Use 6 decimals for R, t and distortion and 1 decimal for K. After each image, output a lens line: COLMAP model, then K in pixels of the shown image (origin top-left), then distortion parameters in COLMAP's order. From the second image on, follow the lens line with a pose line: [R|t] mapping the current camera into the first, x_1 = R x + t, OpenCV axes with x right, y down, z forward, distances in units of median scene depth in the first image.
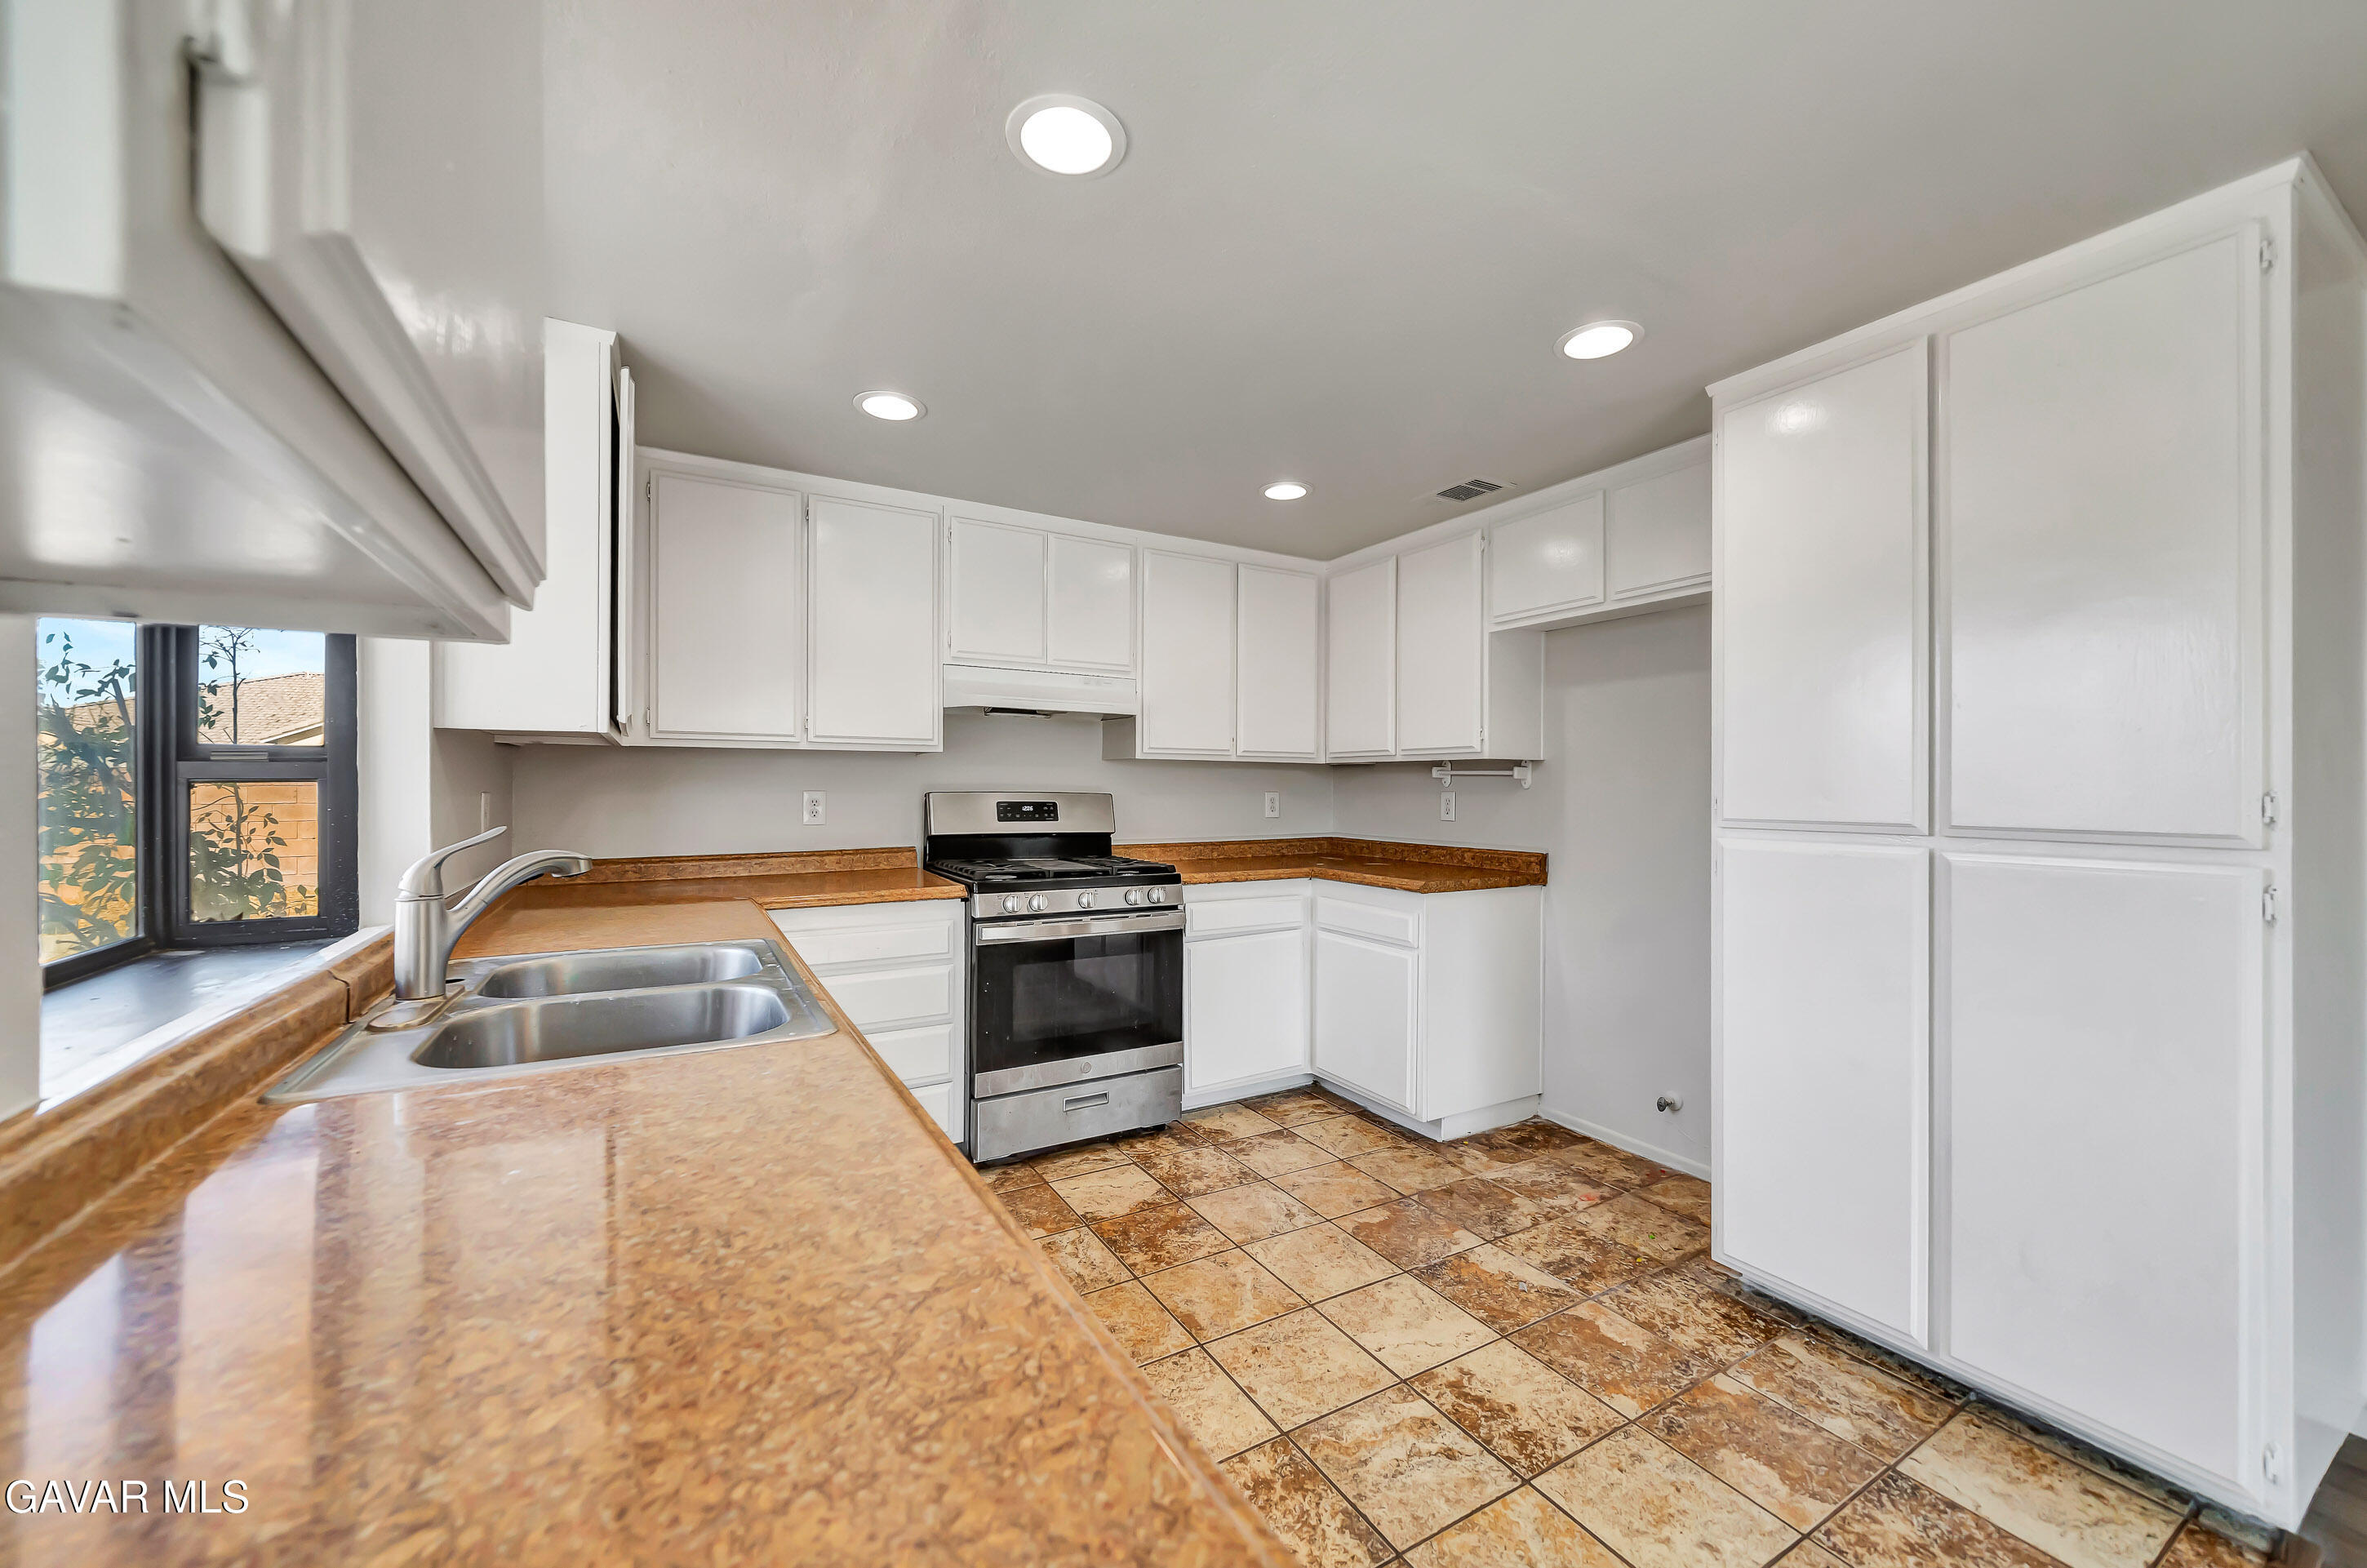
lens RADIAL K [[882.8, 0, 1173.7], [0, 882.8, 788.9], [0, 0, 1]] dist [-0.001331, 0.000011]
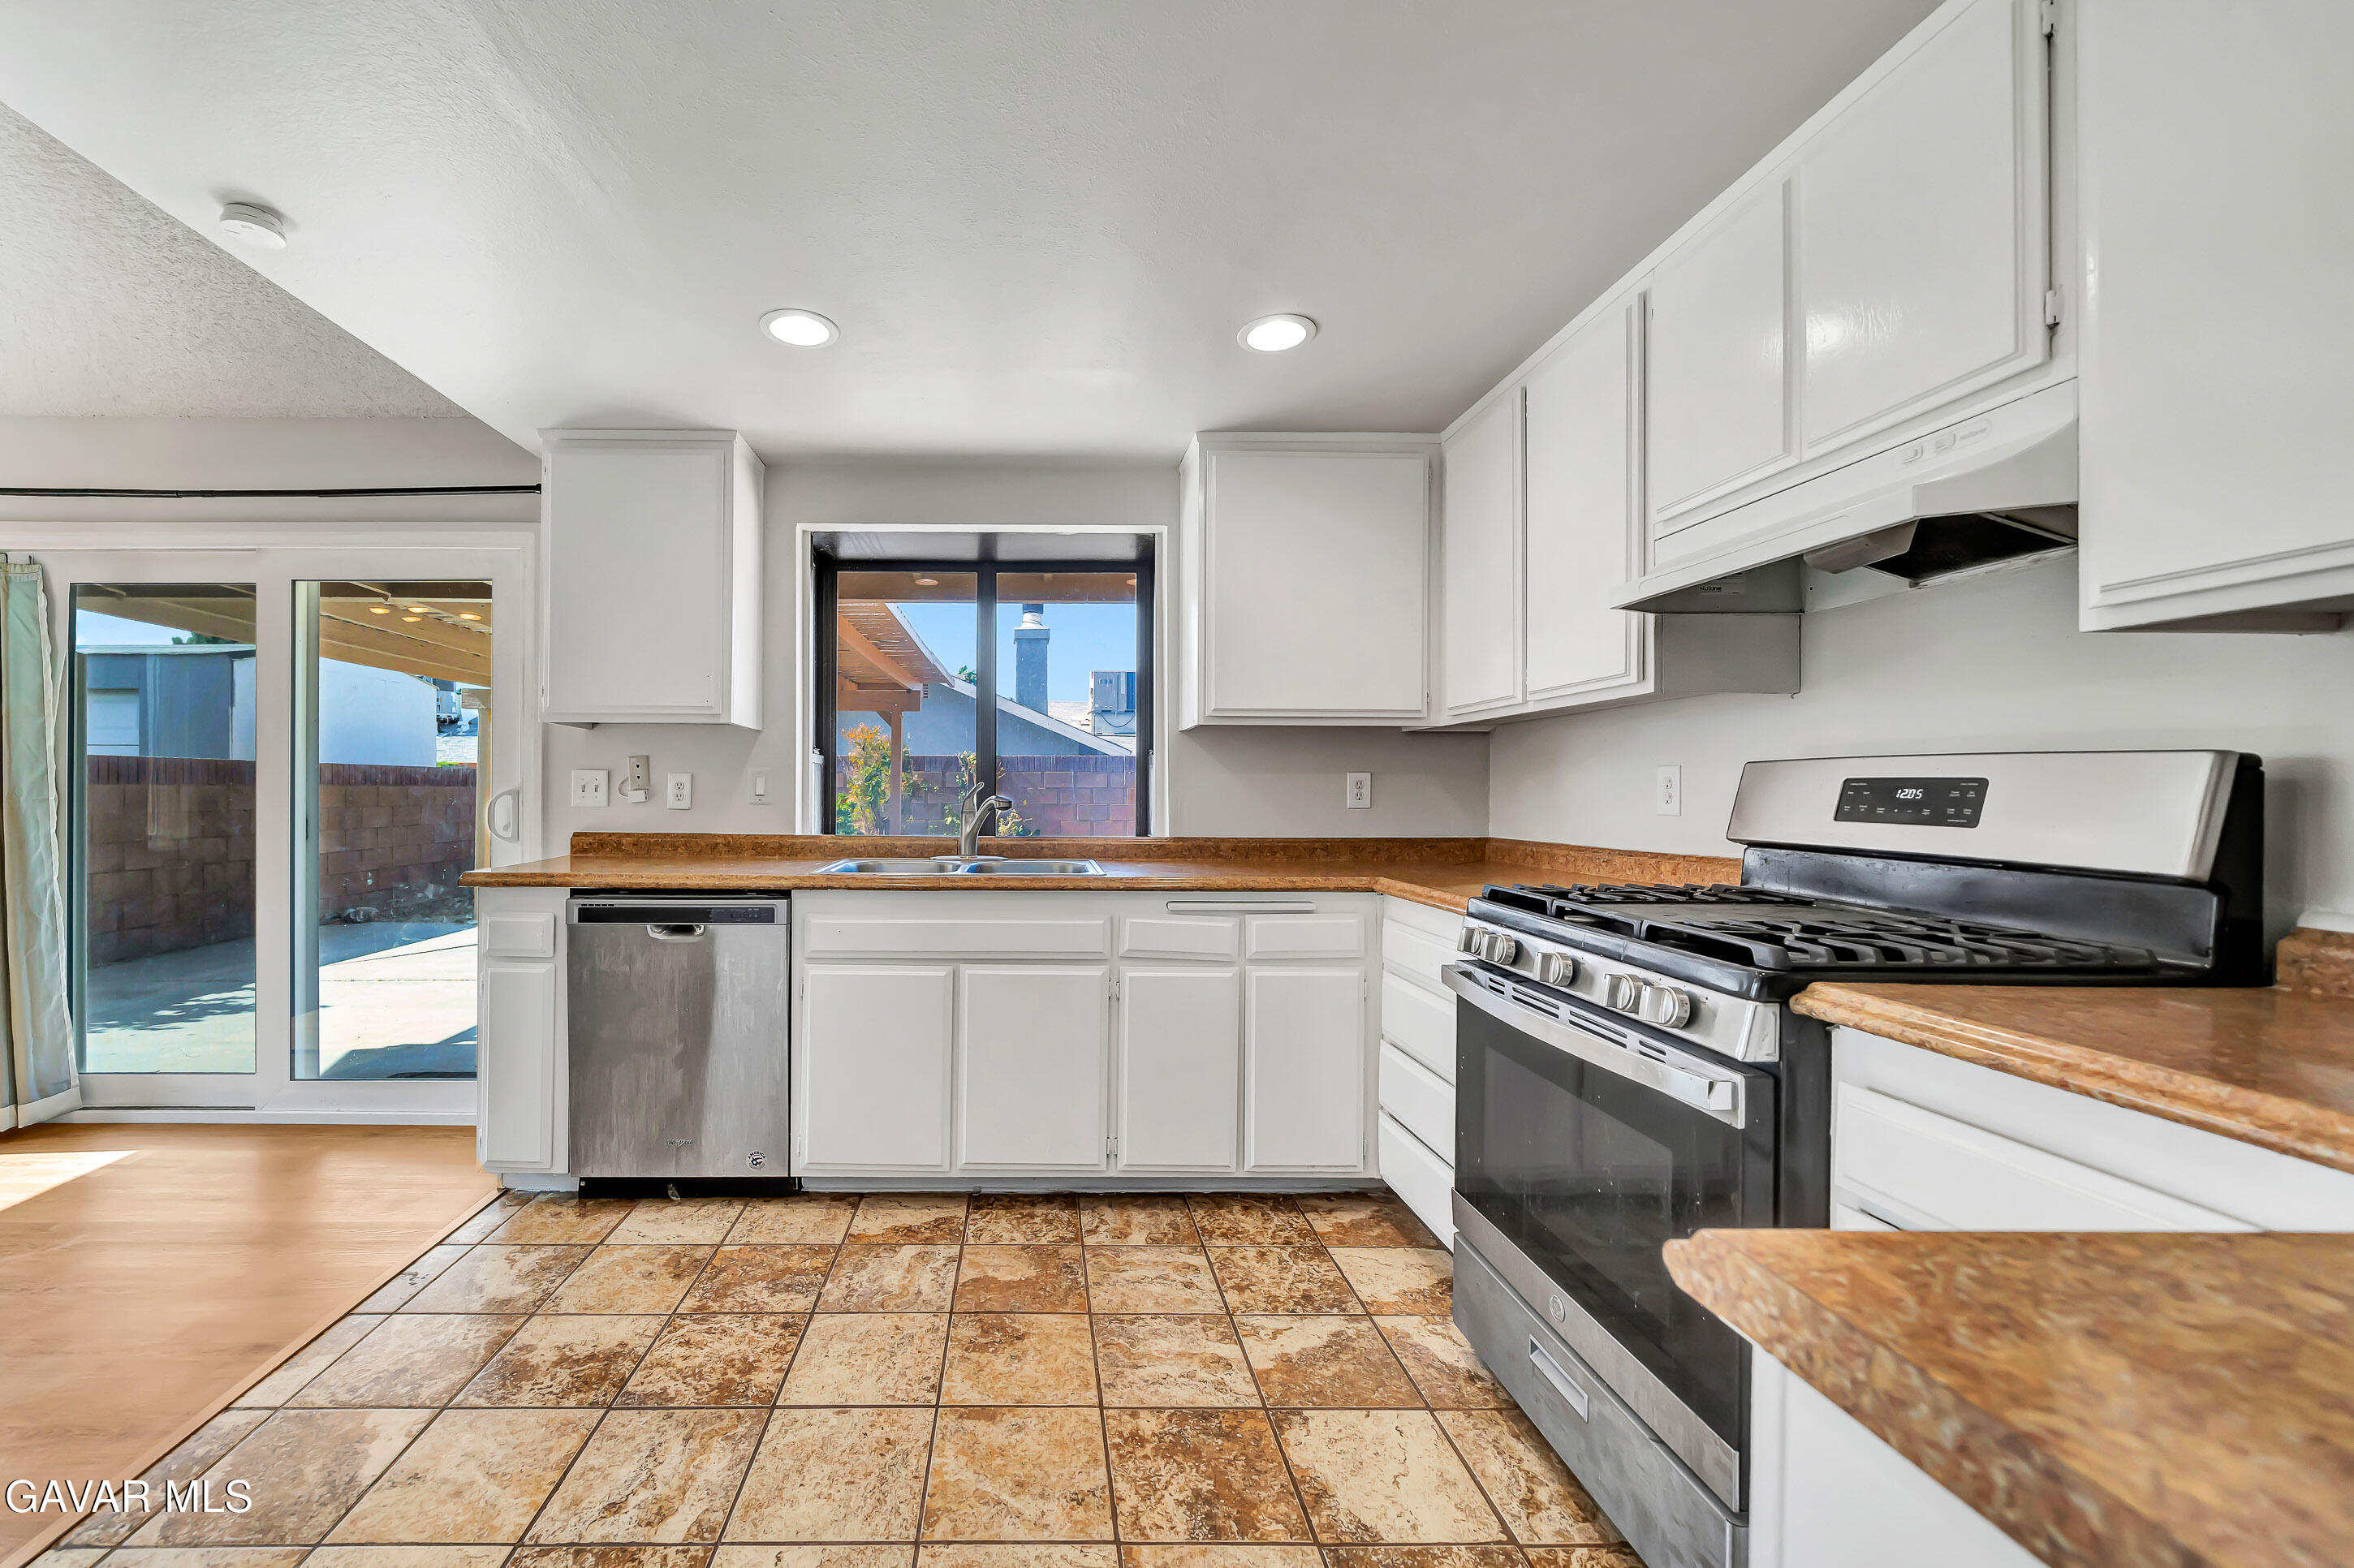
lens RADIAL K [[916.5, 0, 1029.8], [0, 916.5, 789.5], [0, 0, 1]] dist [0.000692, -0.000102]
pose [[-0.494665, -0.002856, -0.869079, 0.545685], [-0.006858, 0.999976, 0.000618, 0.028754], [0.869056, 0.006266, -0.494673, 1.096011]]
